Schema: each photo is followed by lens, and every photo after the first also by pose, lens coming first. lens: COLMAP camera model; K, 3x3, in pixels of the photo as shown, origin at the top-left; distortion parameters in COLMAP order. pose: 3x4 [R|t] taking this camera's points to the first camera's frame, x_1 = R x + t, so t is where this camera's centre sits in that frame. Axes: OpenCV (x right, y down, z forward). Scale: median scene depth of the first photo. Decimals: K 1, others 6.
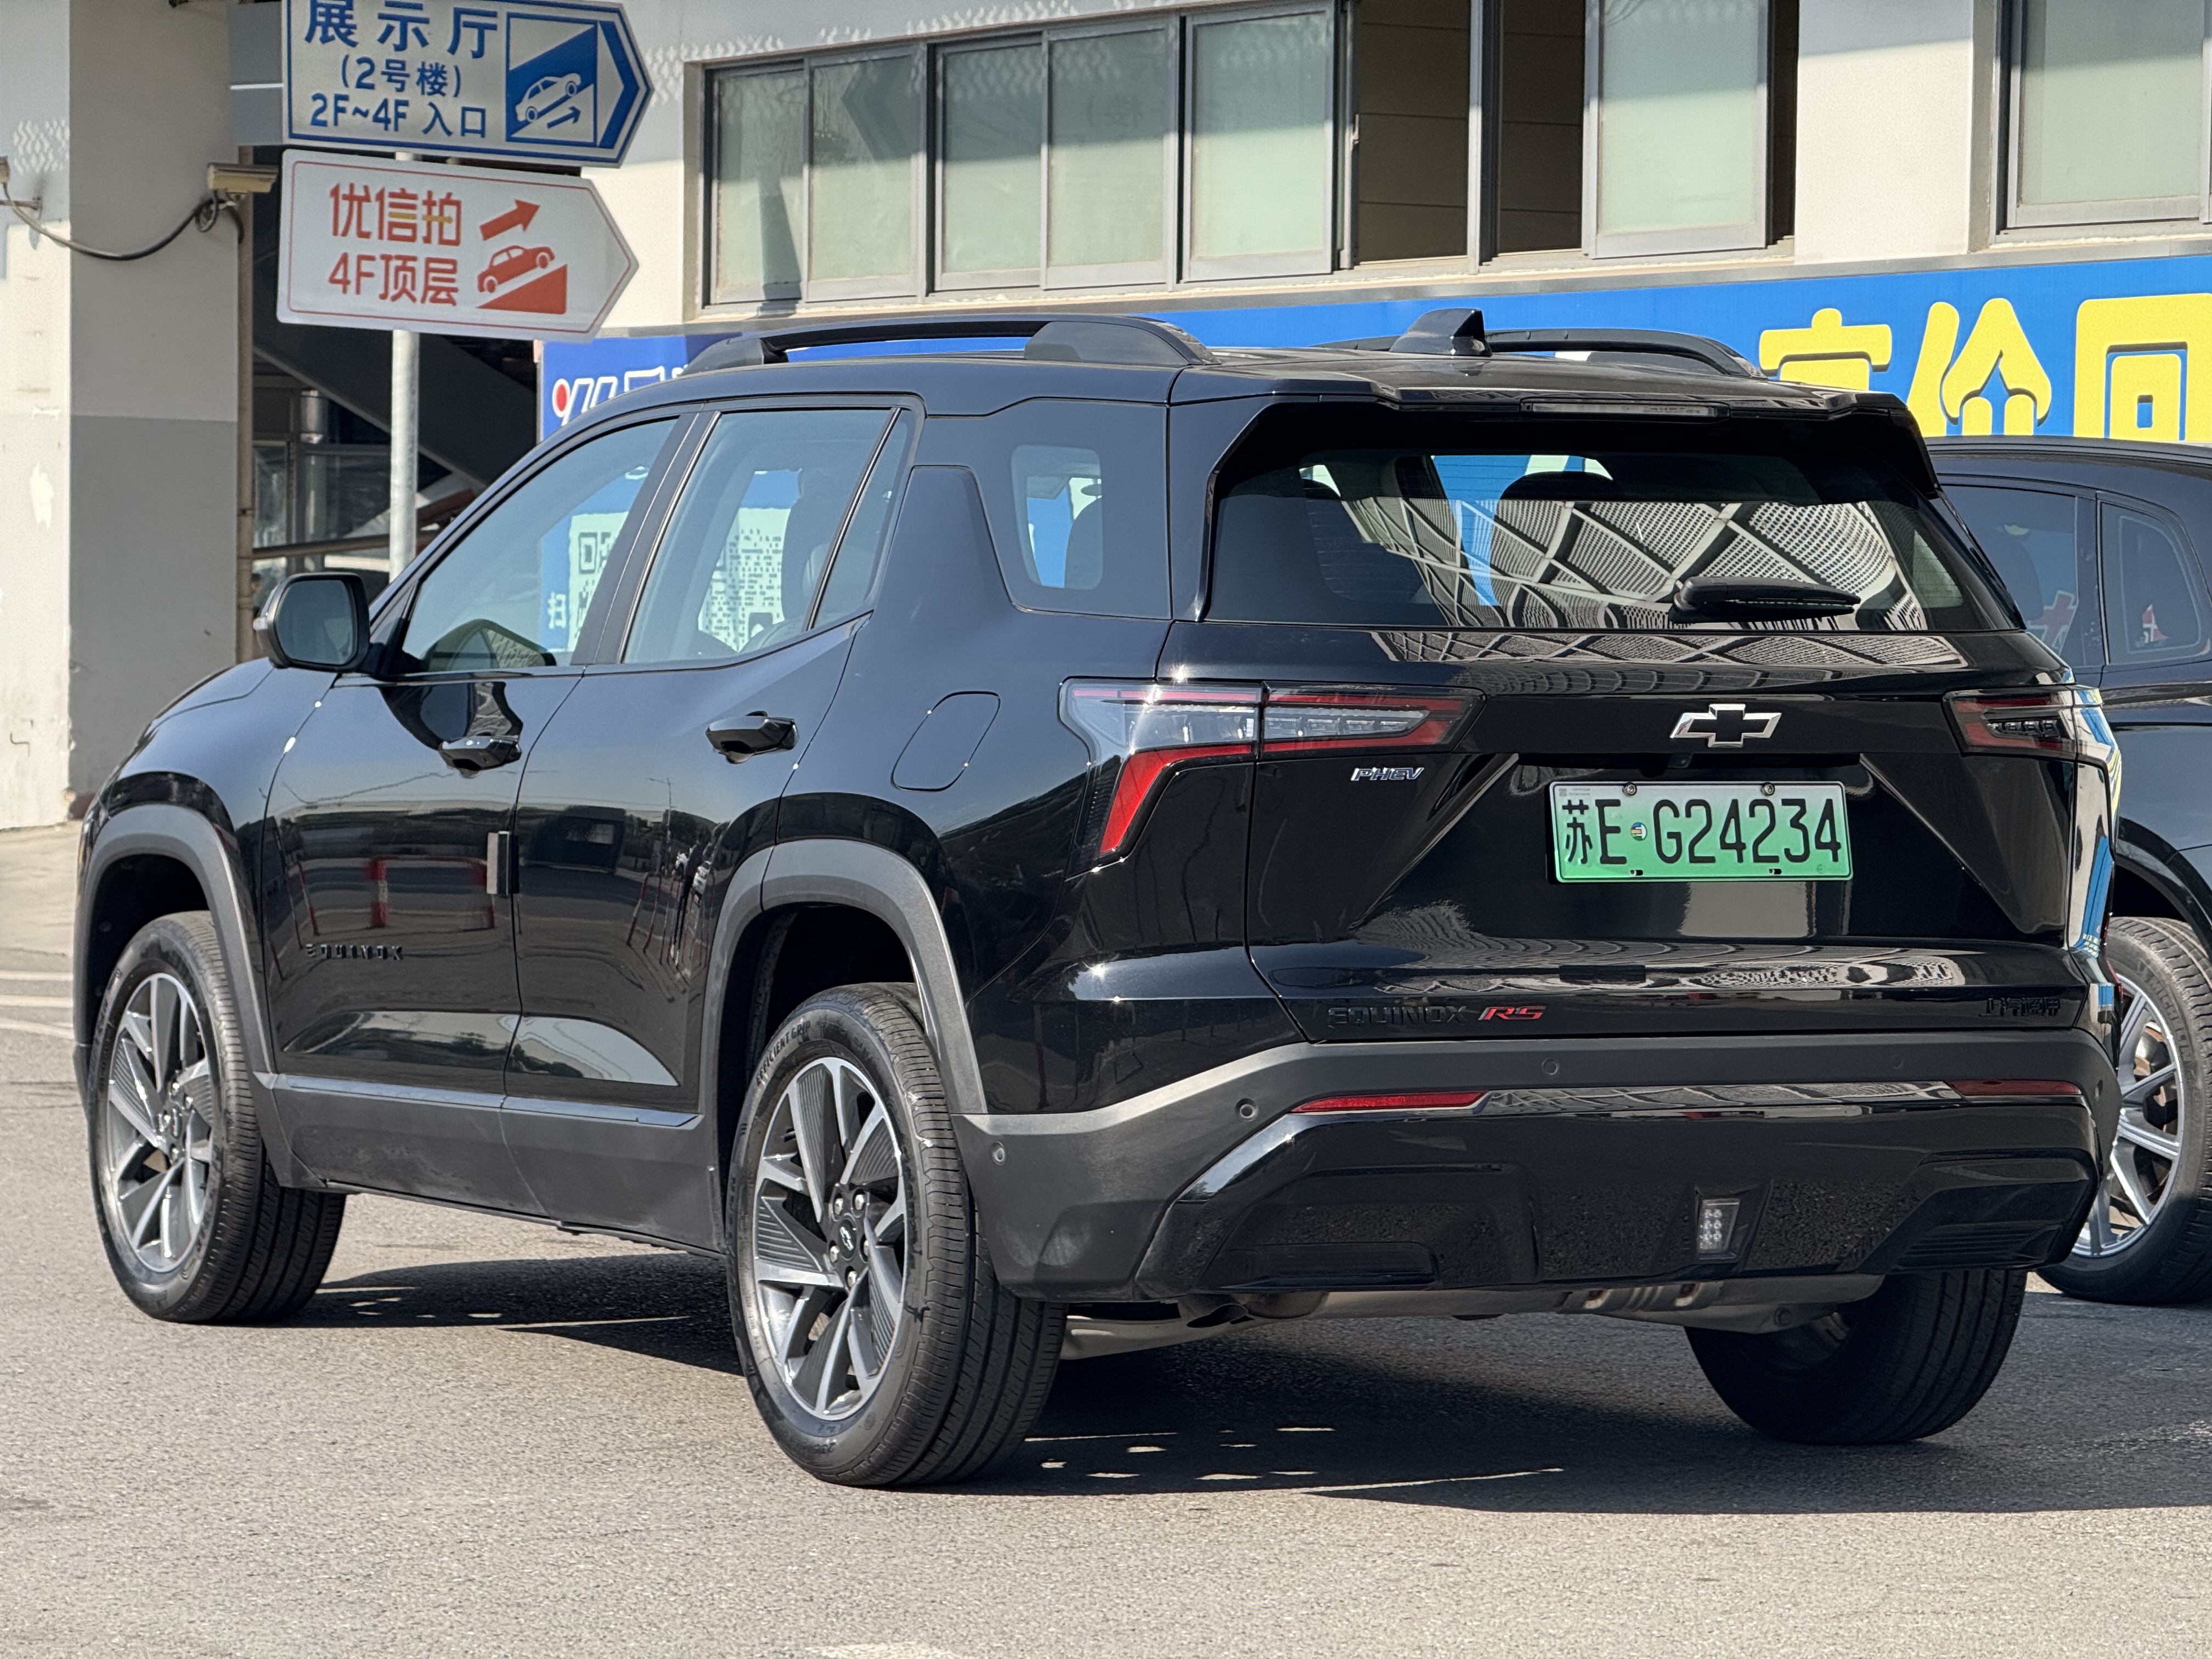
lens RADIAL K [[7782.2, 0, 1106.1], [0, 7782.2, 829.0], [0, 0, 1]] dist [0.068181, 0.000000]
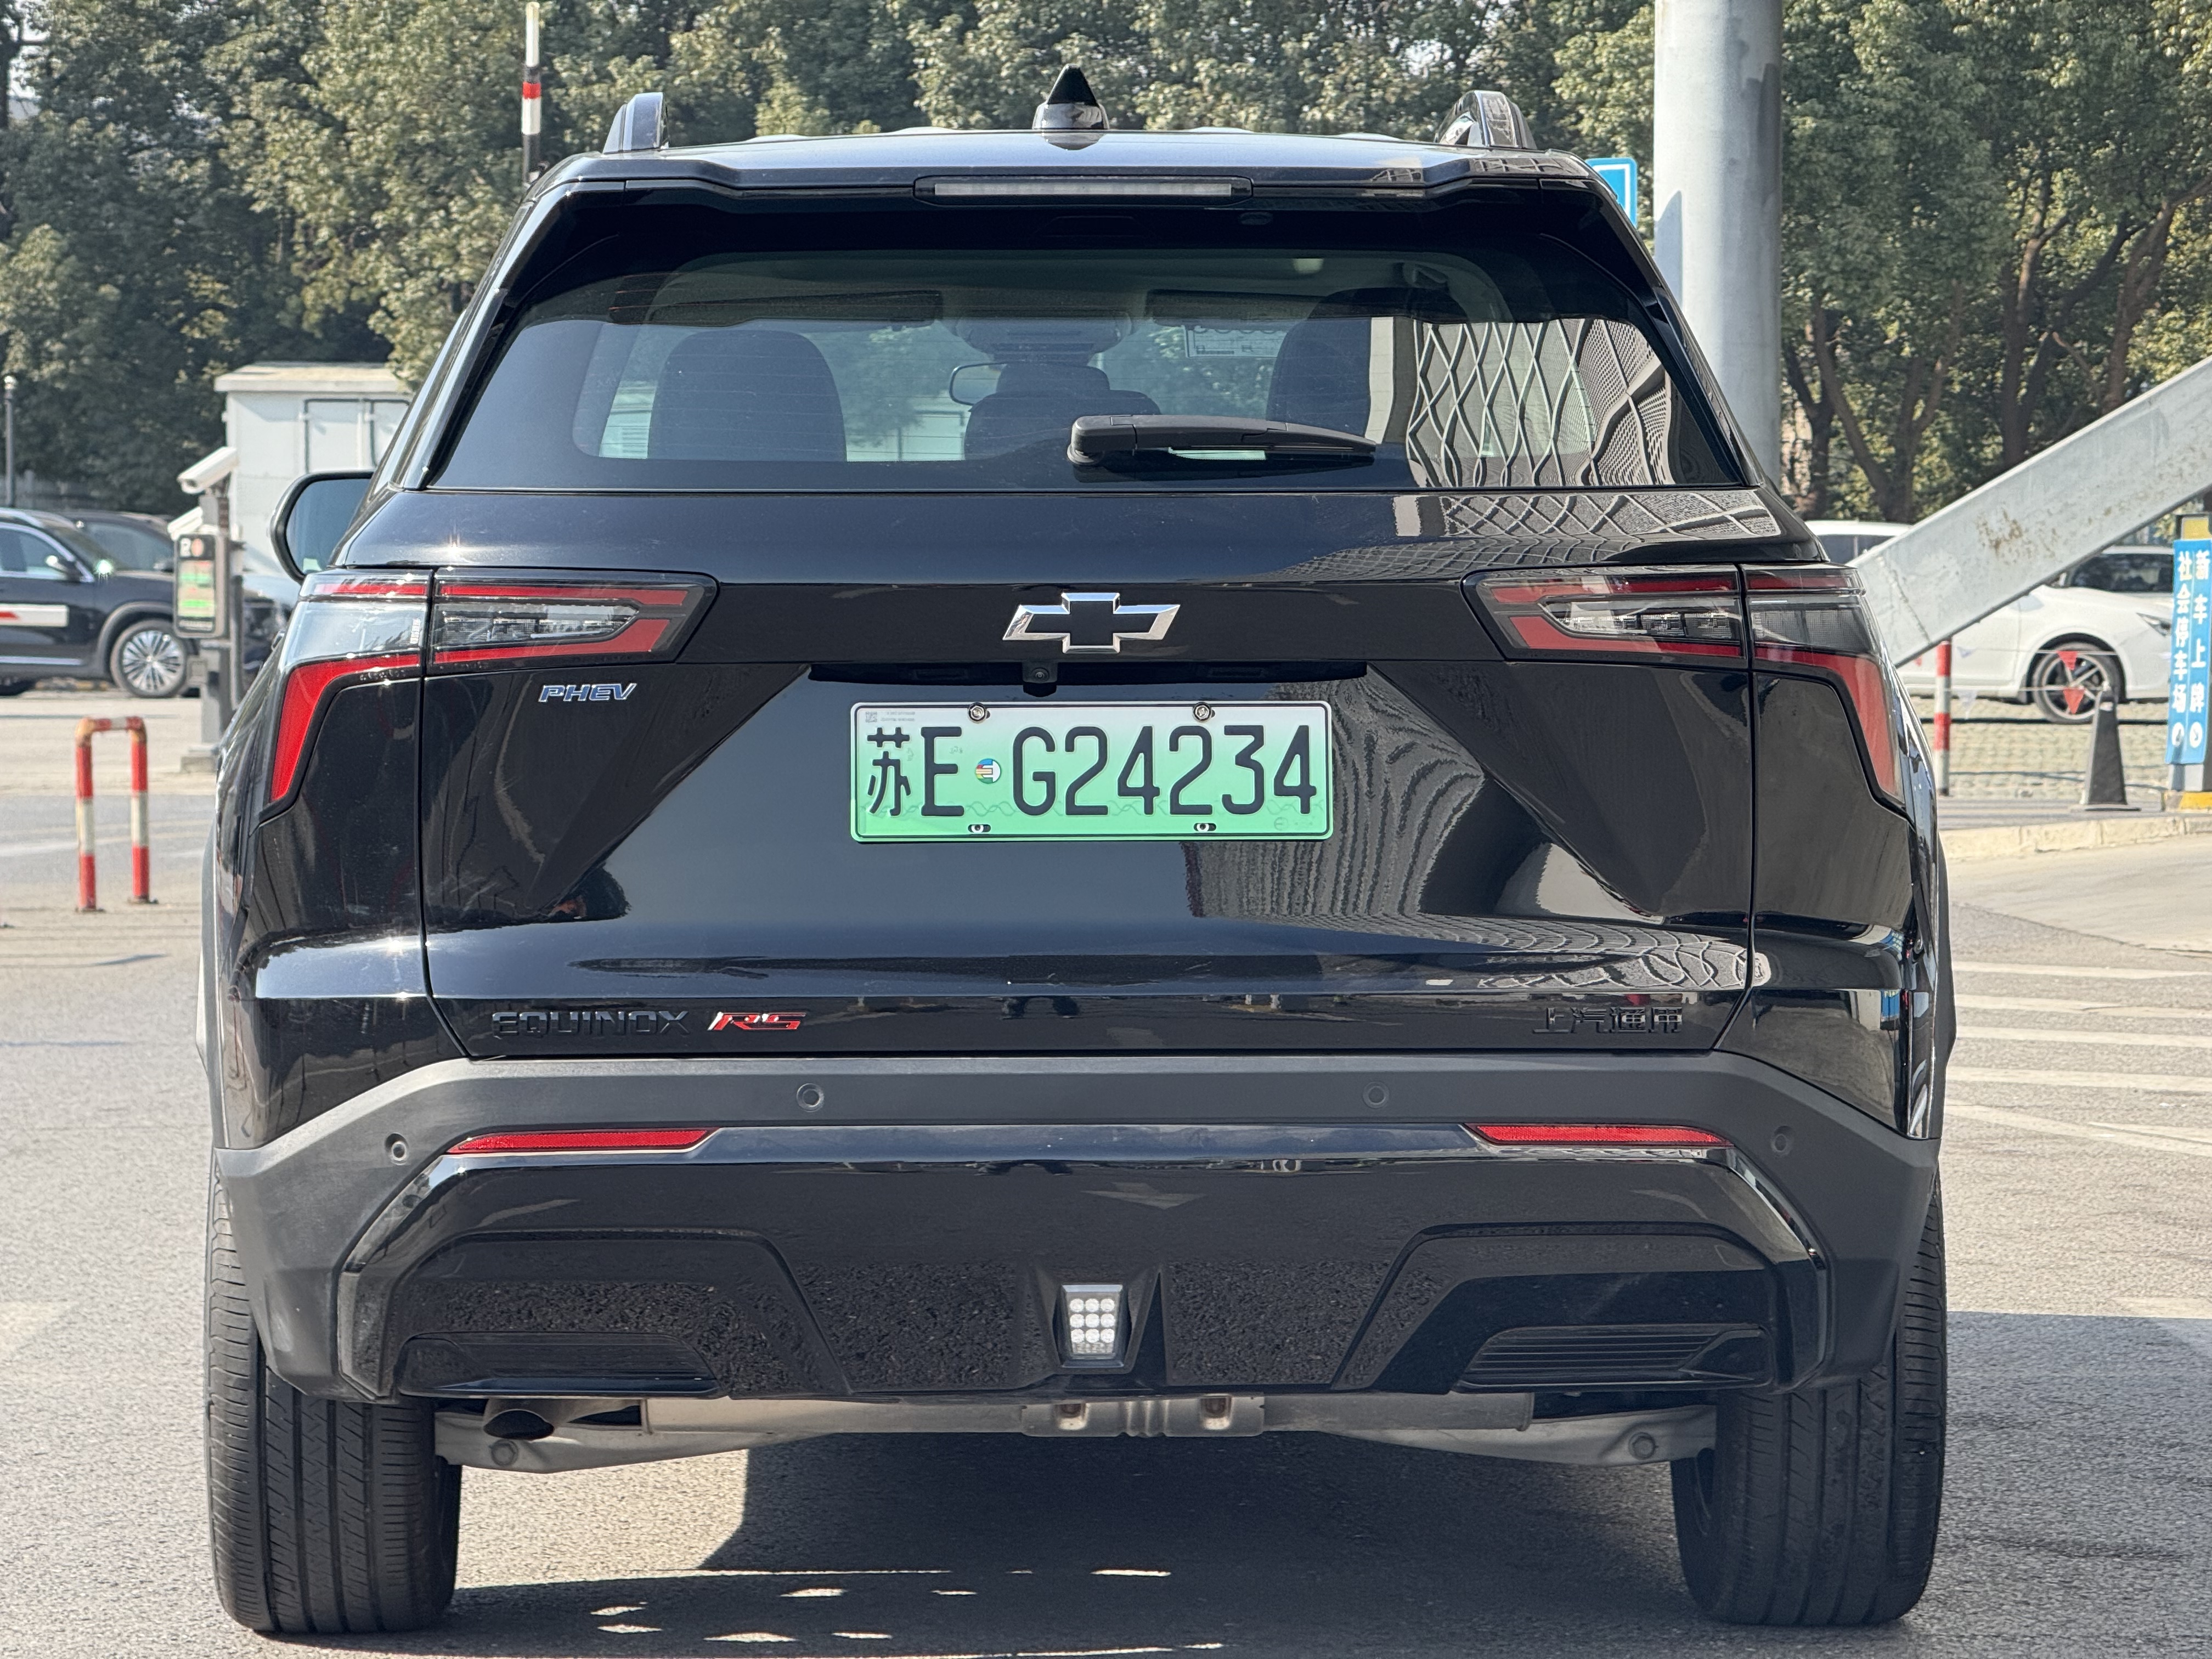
lens RADIAL K [[7782.2, 0, 1109.3], [0, 7782.2, 831.4], [0, 0, 1]] dist [0.068181, 0.000000]
pose [[0.900307, -0.000422, -0.435255, 0.390590], [0.000739, 1.000000, 0.000560, 0.005465], [0.435254, -0.000826, 0.900307, 0.355069]]
